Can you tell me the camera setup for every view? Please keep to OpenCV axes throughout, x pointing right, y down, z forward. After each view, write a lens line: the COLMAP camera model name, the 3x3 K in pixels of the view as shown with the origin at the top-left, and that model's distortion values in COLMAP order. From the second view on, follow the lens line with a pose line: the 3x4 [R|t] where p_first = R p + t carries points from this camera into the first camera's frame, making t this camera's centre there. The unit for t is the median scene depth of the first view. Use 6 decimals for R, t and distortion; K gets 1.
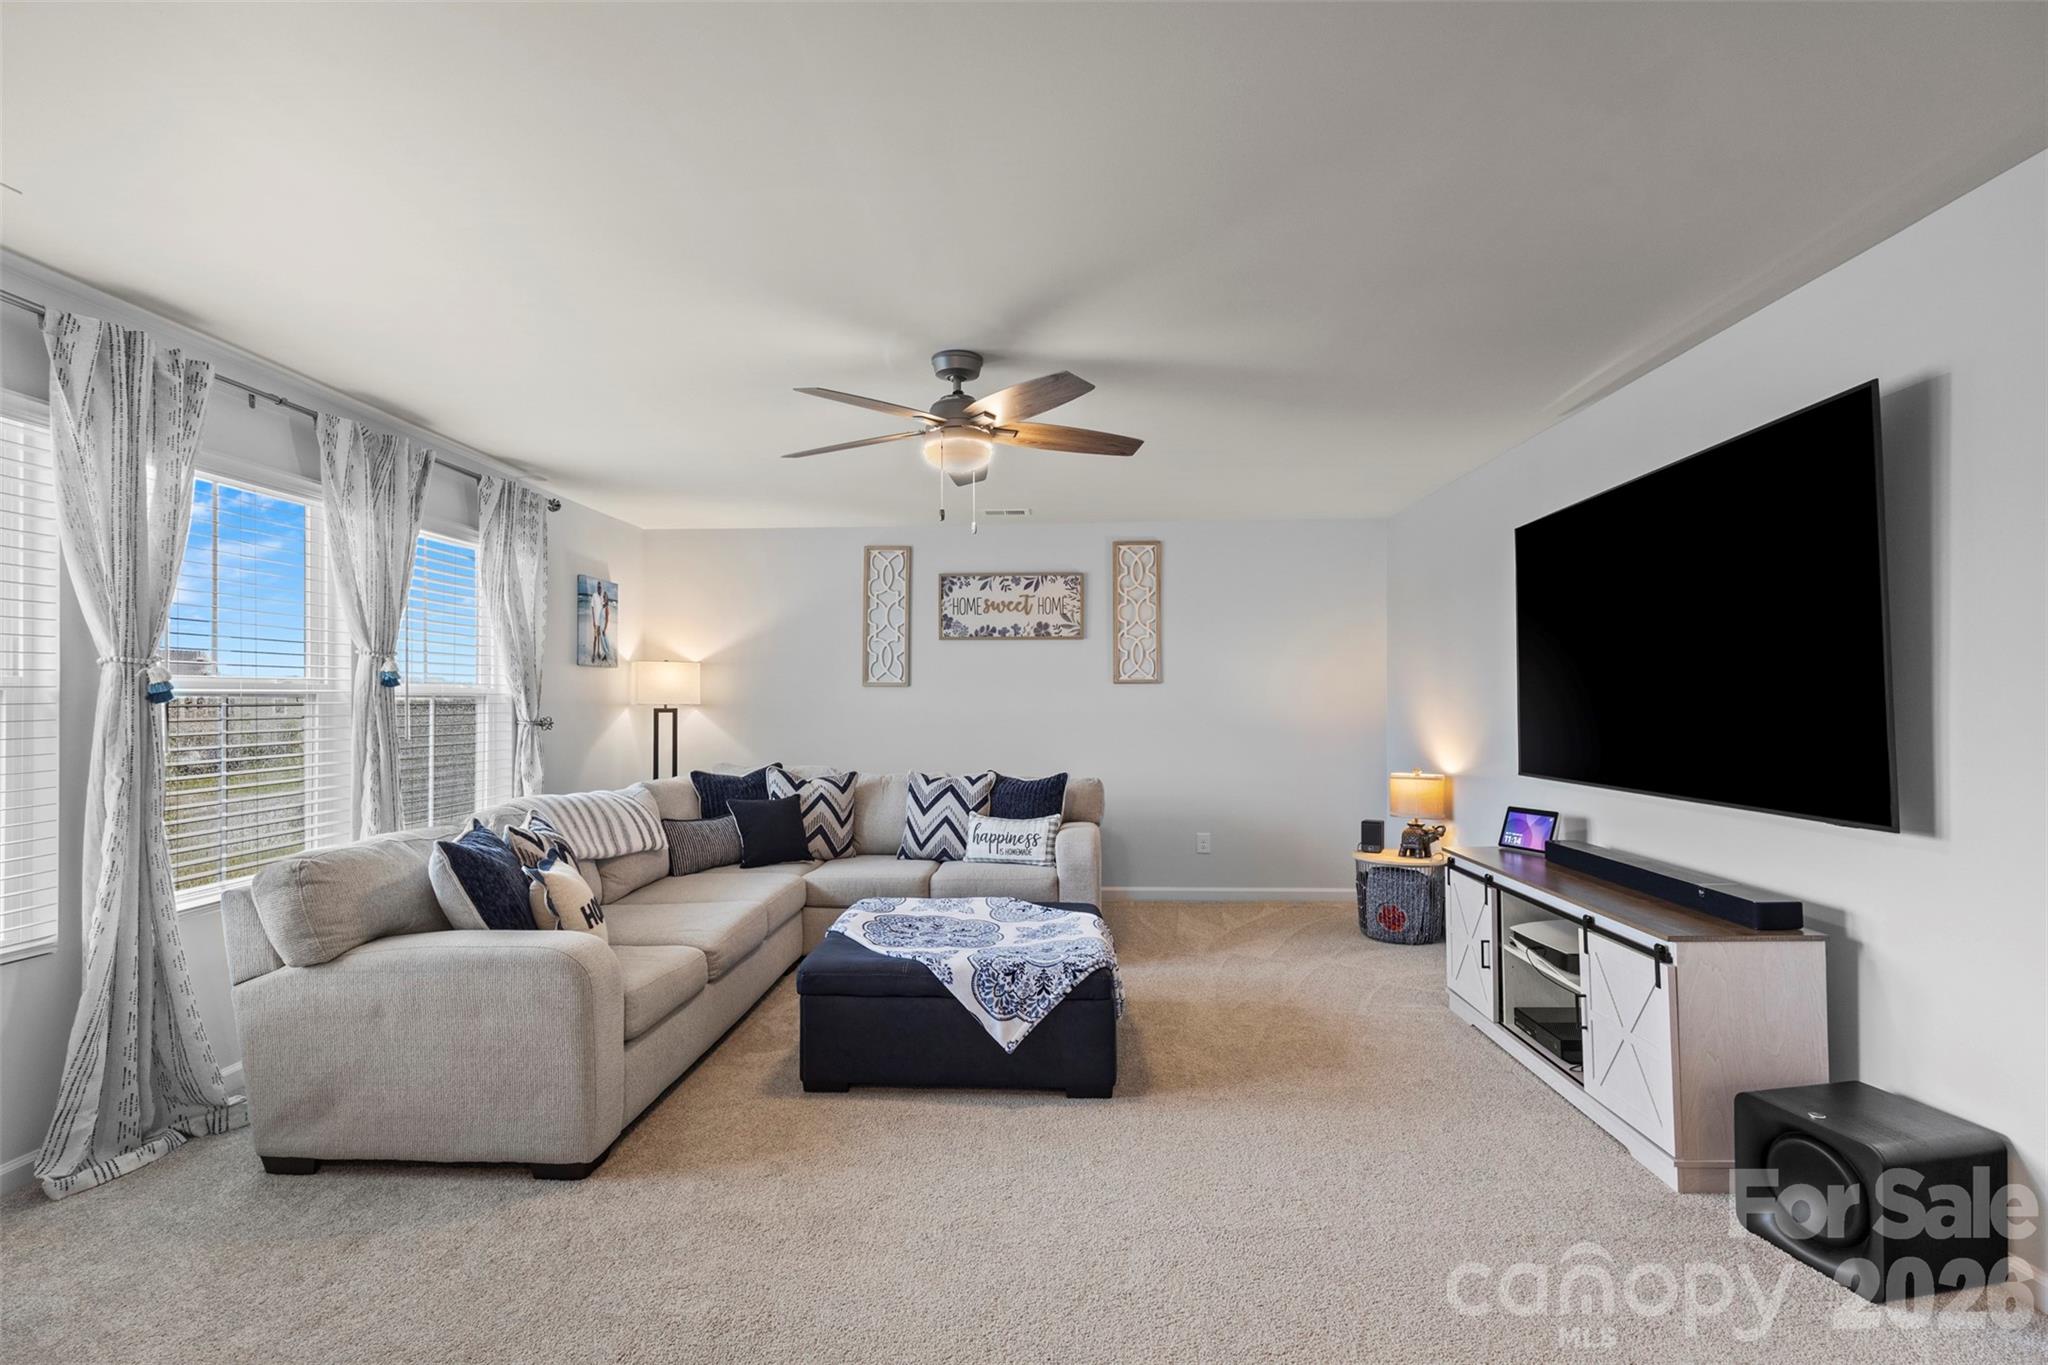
lens RADIAL K [[950.9, 0, 1014.1], [0, 950.9, 686.3], [0, 0, 1]] dist [0.008459, 0.000481]
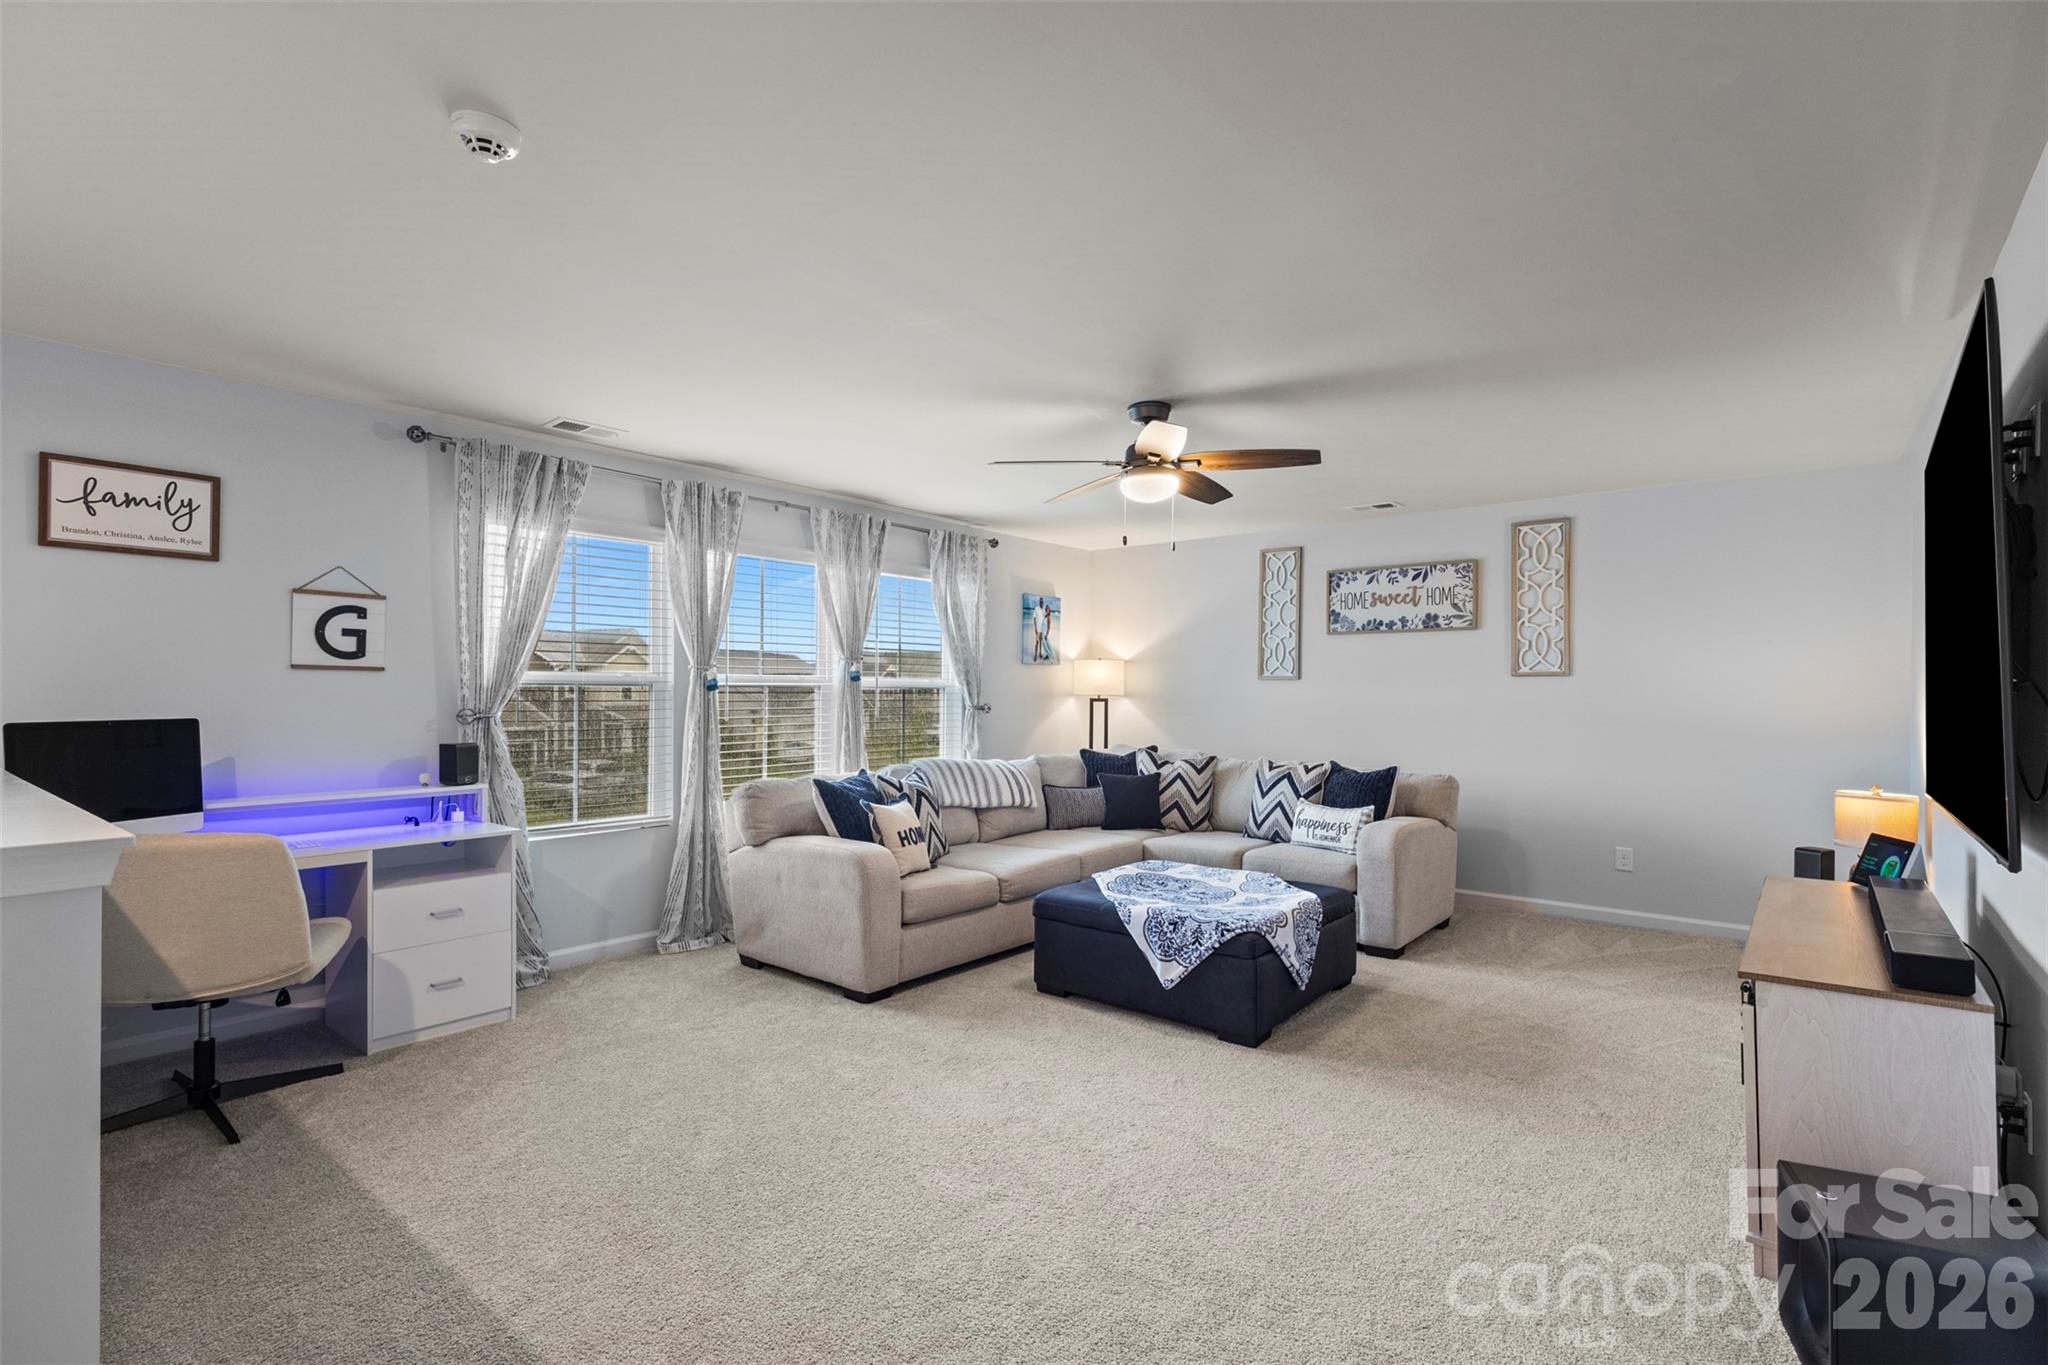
lens RADIAL K [[950.9, 0, 1019.4], [0, 950.9, 683.0], [0, 0, 1]] dist [0.008459, 0.000481]
pose [[0.802490, 0.000659, -0.596666, 0.461848], [0.002241, 0.999989, 0.004119, -0.002203], [0.596662, -0.004642, 0.802479, -0.052488]]
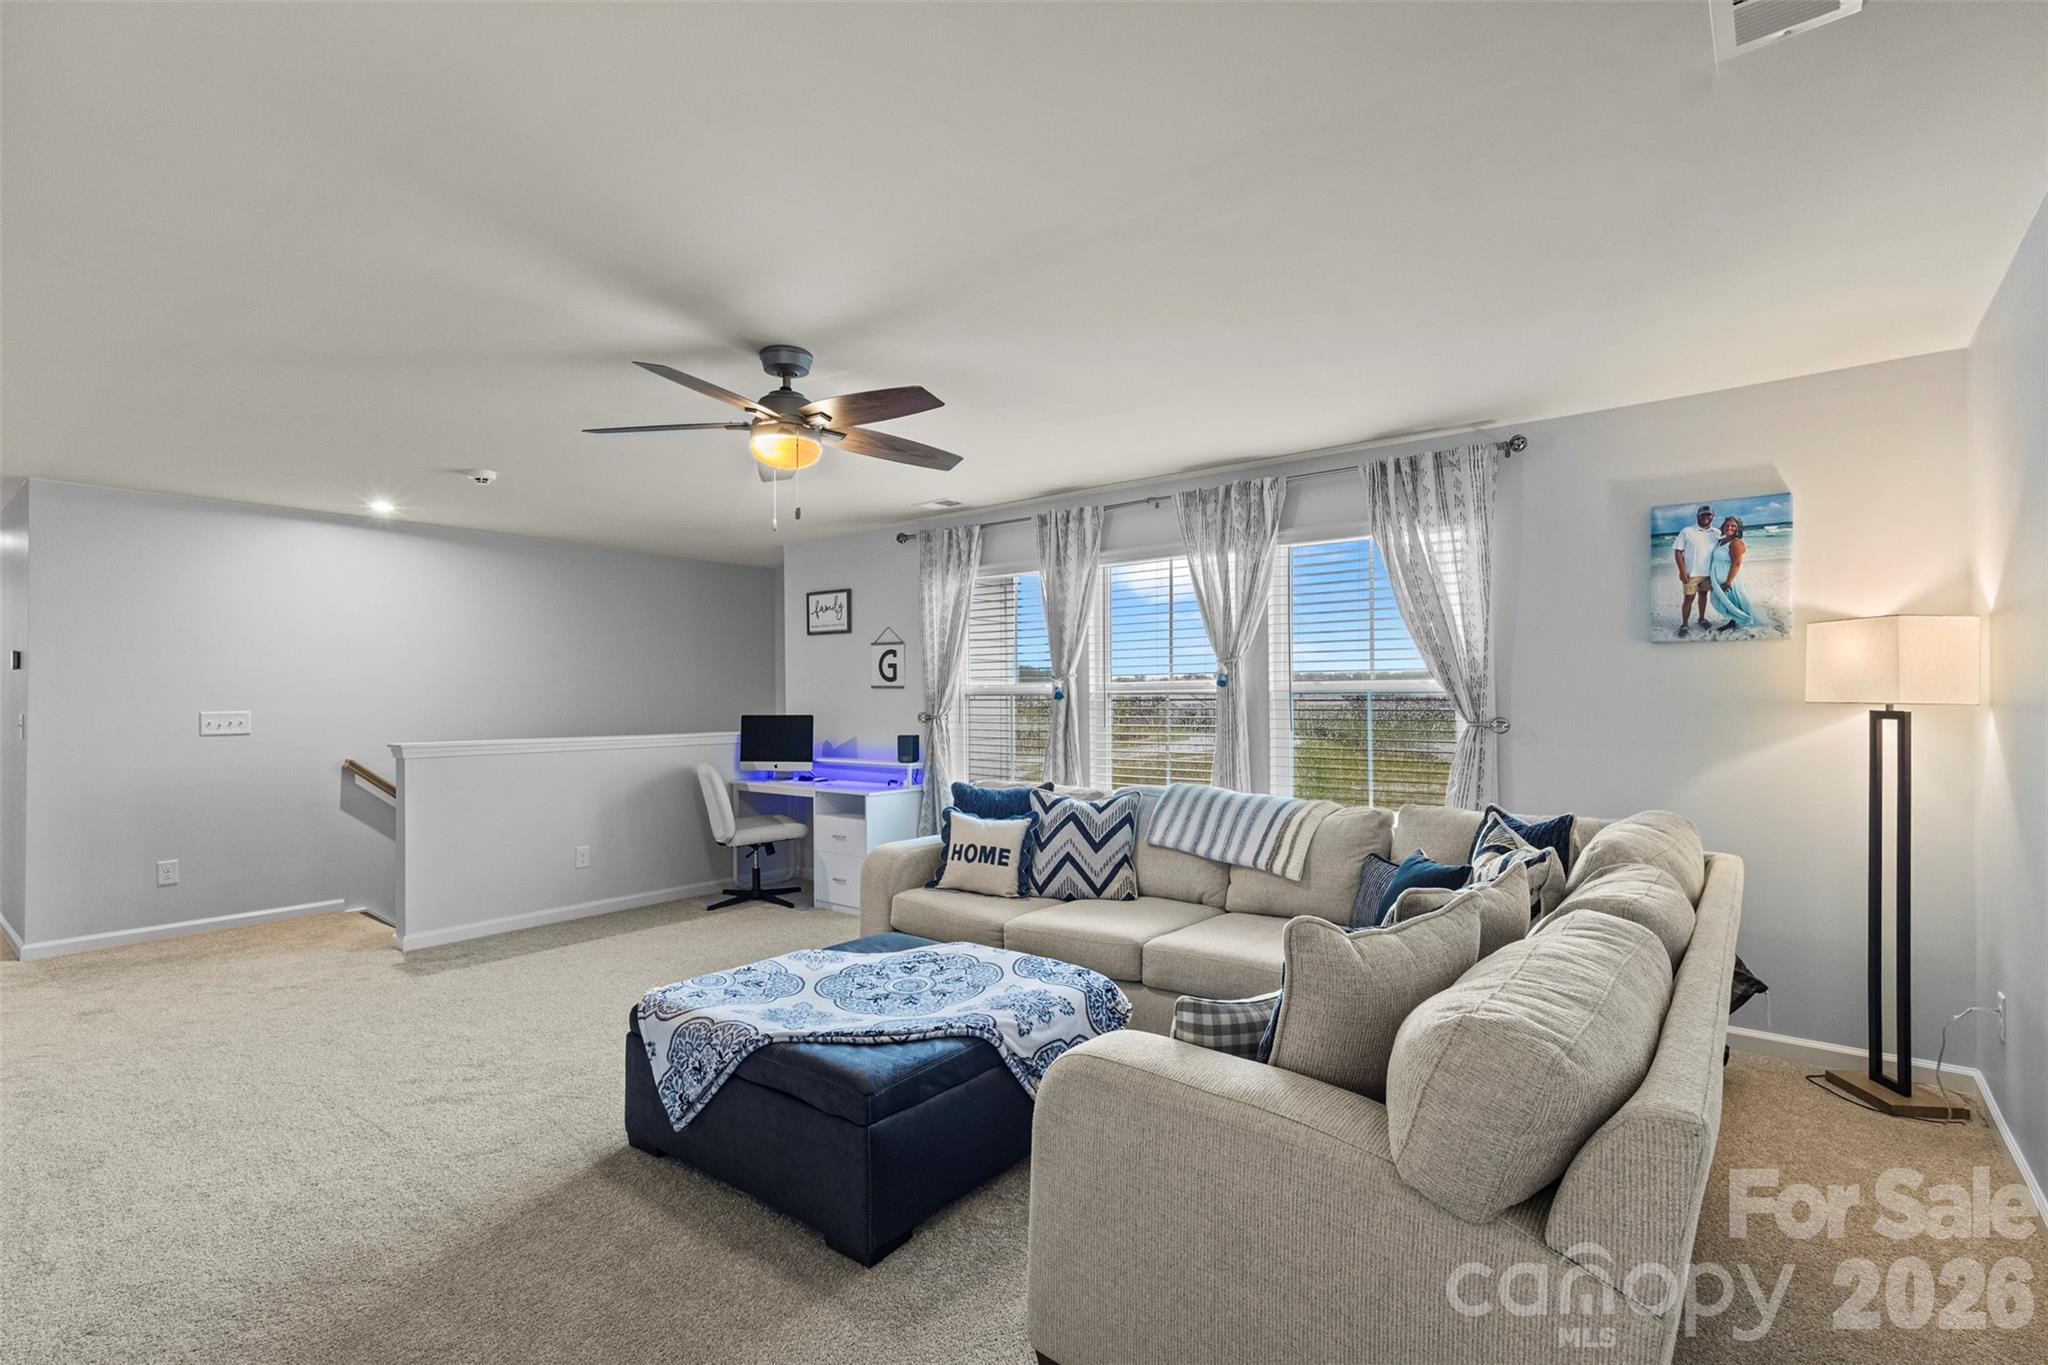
lens RADIAL K [[950.9, 0, 1021.9], [0, 950.9, 690.5], [0, 0, 1]] dist [0.008459, 0.000481]
pose [[-0.582809, 0.005682, -0.812589, 0.524720], [0.022061, 0.999718, -0.008832, 0.010959], [0.812310, -0.023074, -0.582770, 1.554947]]
